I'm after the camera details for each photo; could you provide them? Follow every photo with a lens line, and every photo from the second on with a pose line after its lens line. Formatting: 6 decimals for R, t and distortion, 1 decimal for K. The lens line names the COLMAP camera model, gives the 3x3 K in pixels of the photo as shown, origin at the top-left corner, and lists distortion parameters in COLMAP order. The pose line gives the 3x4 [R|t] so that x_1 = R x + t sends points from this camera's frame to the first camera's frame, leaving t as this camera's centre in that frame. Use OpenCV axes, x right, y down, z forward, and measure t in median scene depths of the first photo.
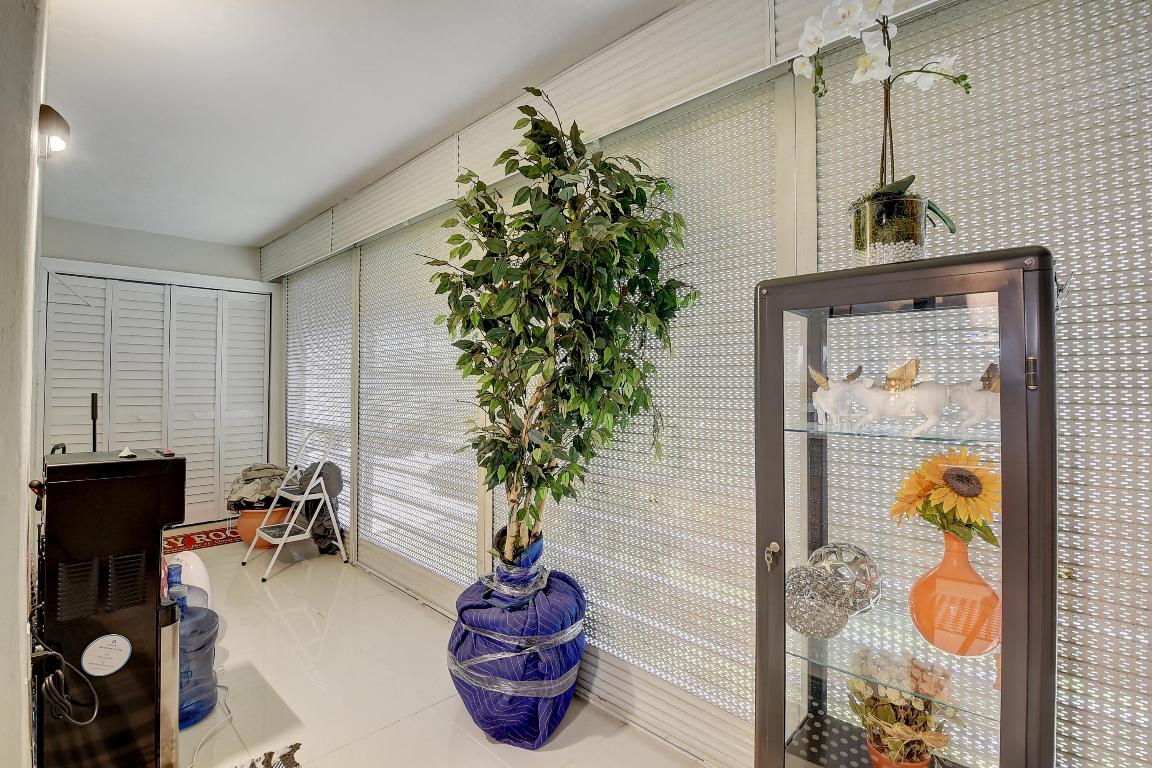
lens RADIAL K [[504.8, 0, 576.0], [0, 504.8, 376.4], [0, 0, 1]] dist [-0.024072, -0.006019]
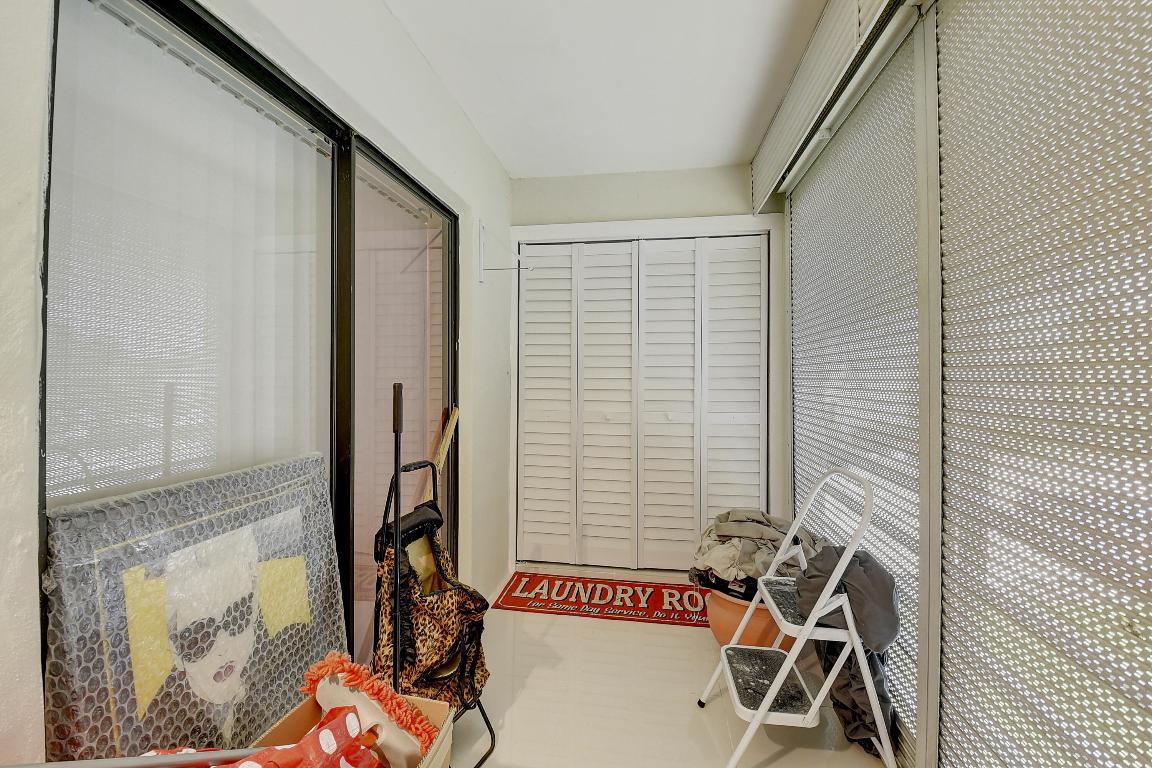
lens RADIAL K [[504.8, 0, 572.2], [0, 504.8, 367.7], [0, 0, 1]] dist [-0.024072, -0.006019]
pose [[0.543428, -0.016435, -0.839295, -0.261182], [0.008838, 0.999865, -0.013856, 0.017144], [0.839409, 0.000112, 0.543500, 0.542318]]
